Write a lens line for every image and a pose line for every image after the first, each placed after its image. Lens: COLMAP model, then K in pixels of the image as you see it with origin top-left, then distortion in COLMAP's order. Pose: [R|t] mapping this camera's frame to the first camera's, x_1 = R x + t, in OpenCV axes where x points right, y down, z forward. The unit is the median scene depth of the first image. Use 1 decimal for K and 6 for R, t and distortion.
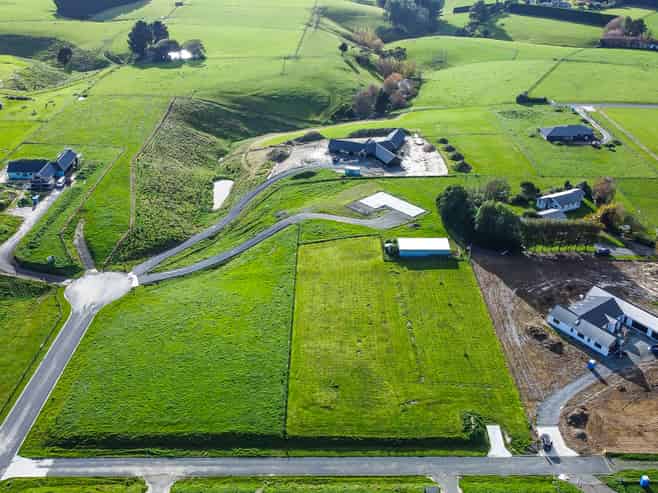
lens RADIAL K [[658.5, 0, 329.0], [0, 658.5, 246.5], [0, 0, 1]] dist [0.002894, -0.011732]
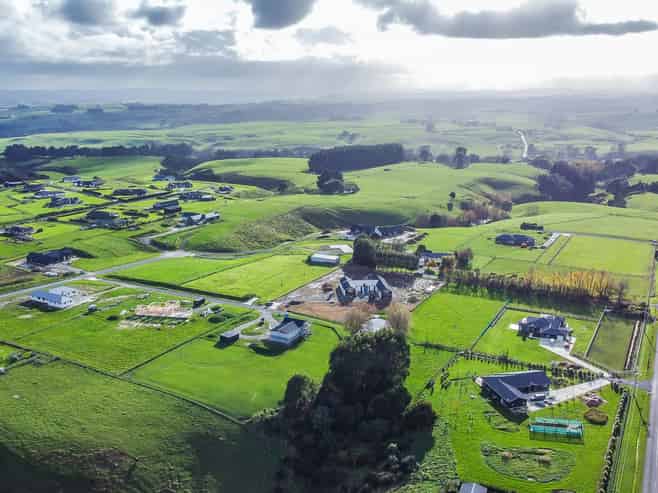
lens RADIAL K [[658.5, 0, 329.0], [0, 658.5, 246.5], [0, 0, 1]] dist [0.002894, -0.011732]
pose [[0.872519, 0.103217, -0.477553, 1.014793], [-0.235521, 0.945223, -0.226014, 0.376513], [0.428066, 0.309676, 0.849035, -0.542999]]
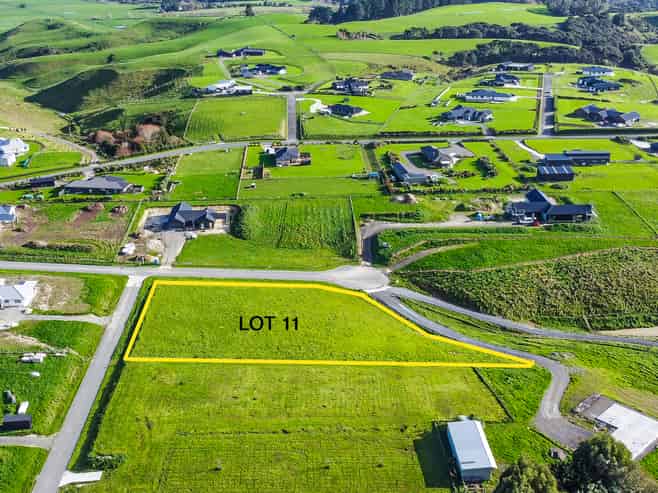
lens RADIAL K [[795.8, 0, 277.1], [0, 795.8, 246.5], [0, 0, 1]] dist [0.006817, -0.001602]
pose [[-0.019670, 0.374718, -0.926930, 0.805384], [-0.474595, 0.812500, 0.338530, -0.339191], [0.879984, 0.446575, 0.161858, 0.615860]]
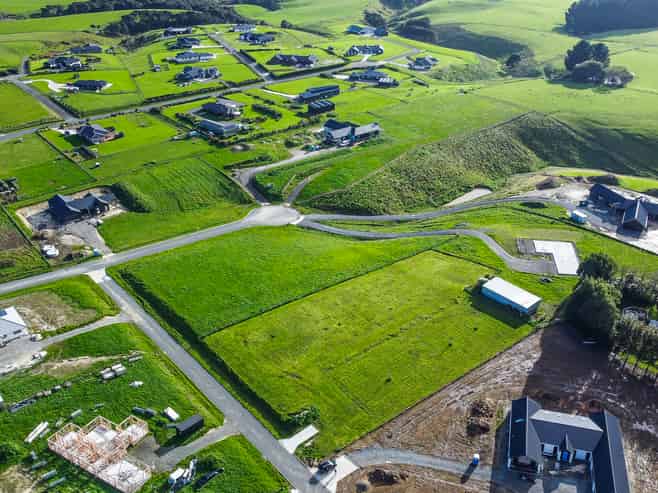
lens RADIAL K [[658.5, 0, 329.0], [0, 658.5, 246.5], [0, 0, 1]] dist [0.002894, -0.011732]
pose [[0.623780, 0.359856, -0.693831, 0.597841], [-0.378741, 0.915689, 0.134421, -0.089467], [0.683706, 0.178933, 0.707481, 0.169742]]
